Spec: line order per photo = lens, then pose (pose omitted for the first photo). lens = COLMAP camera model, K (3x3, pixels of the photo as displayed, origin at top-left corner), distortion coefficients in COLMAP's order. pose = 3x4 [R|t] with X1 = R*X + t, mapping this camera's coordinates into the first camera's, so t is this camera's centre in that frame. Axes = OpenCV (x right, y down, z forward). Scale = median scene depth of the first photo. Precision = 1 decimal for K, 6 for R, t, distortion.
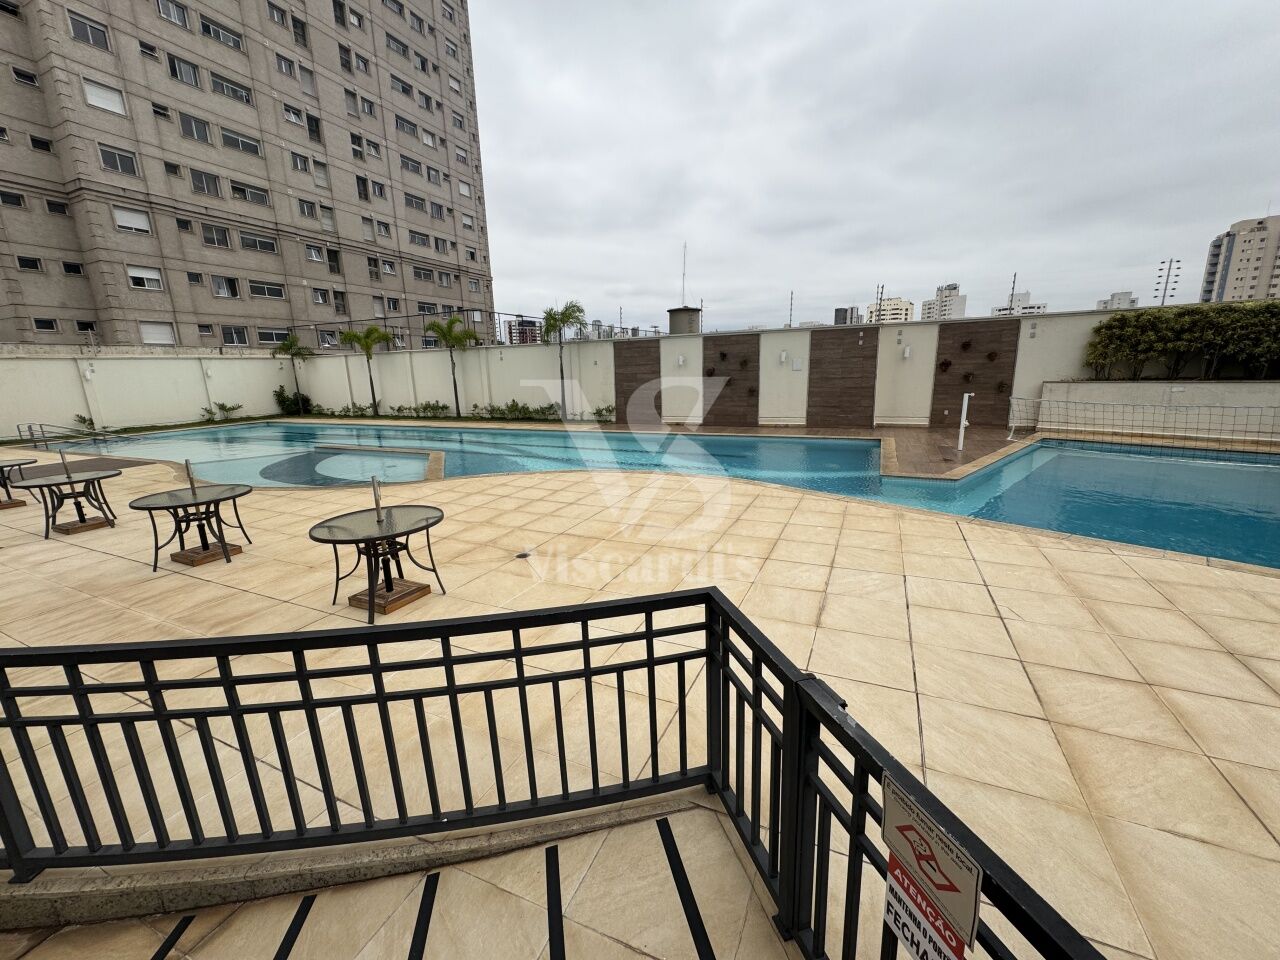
lens RADIAL K [[511.8, 0, 642.6], [0, 511.8, 483.0], [0, 0, 1]] dist [-0.007097, 0.001276]
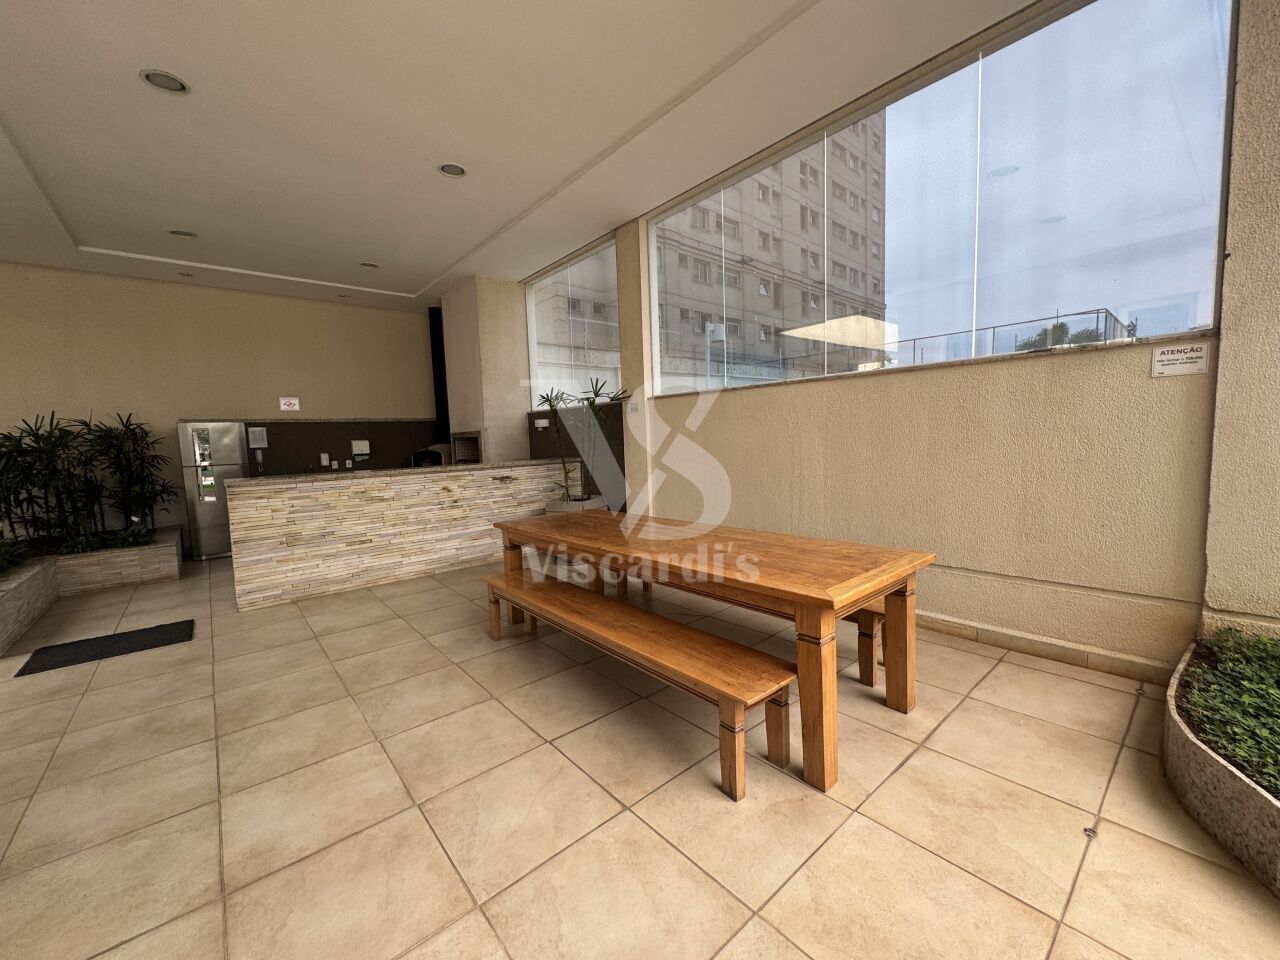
lens RADIAL K [[511.8, 0, 641.7], [0, 511.8, 480.2], [0, 0, 1]] dist [-0.007097, 0.001276]
pose [[0.908913, 0.034790, -0.415533, -0.506149], [-0.084289, 0.991271, -0.101376, 0.003438], [0.408379, 0.127167, 0.903911, 0.143957]]
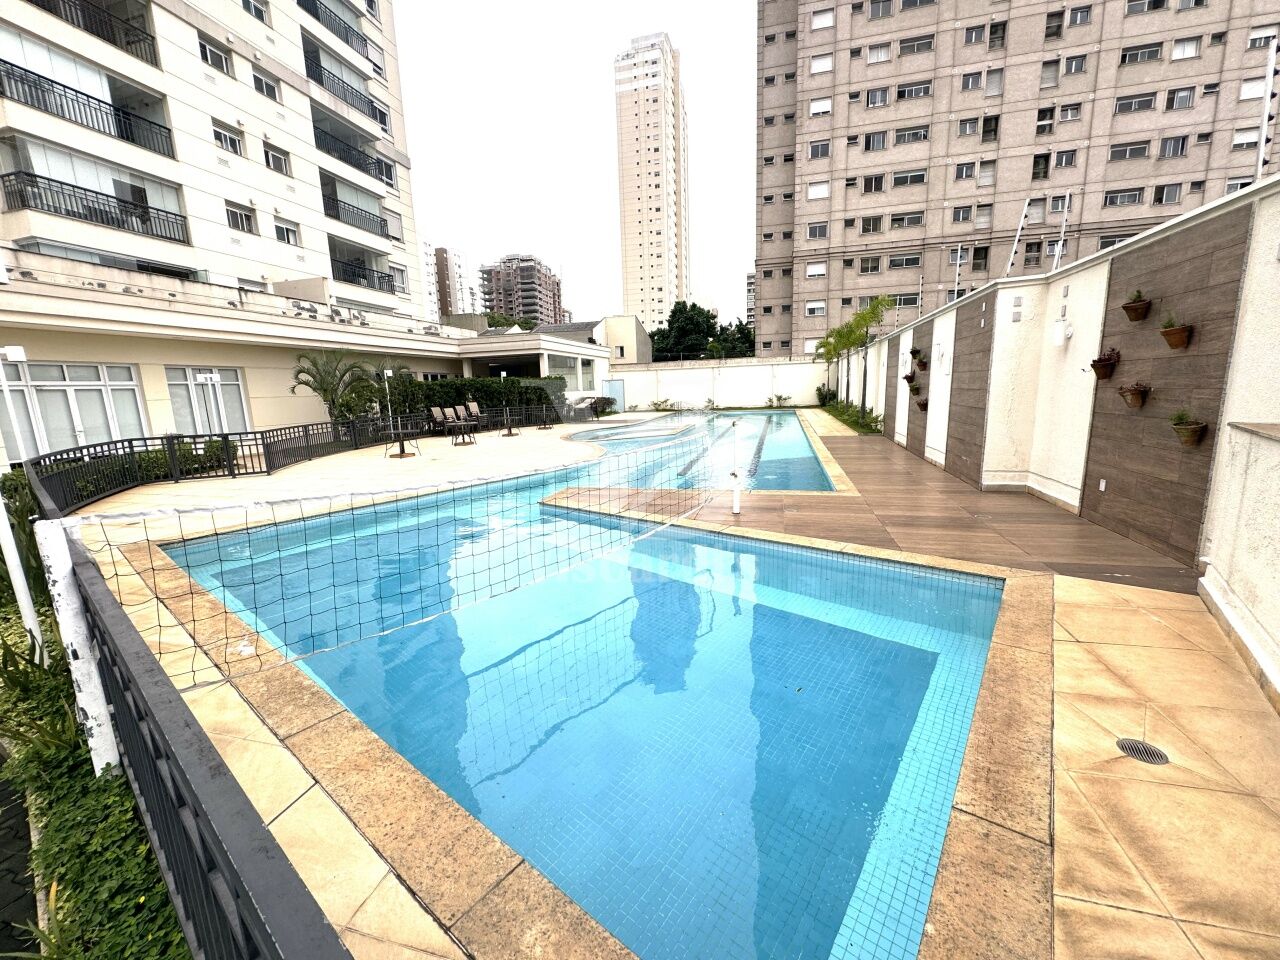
lens RADIAL K [[511.8, 0, 642.2], [0, 511.8, 485.2], [0, 0, 1]] dist [-0.007097, 0.001276]
pose [[0.165499, 0.205454, -0.964572, 0.401098], [-0.186822, 0.966881, 0.173891, -0.062060], [0.968353, 0.151425, 0.198401, 0.259641]]
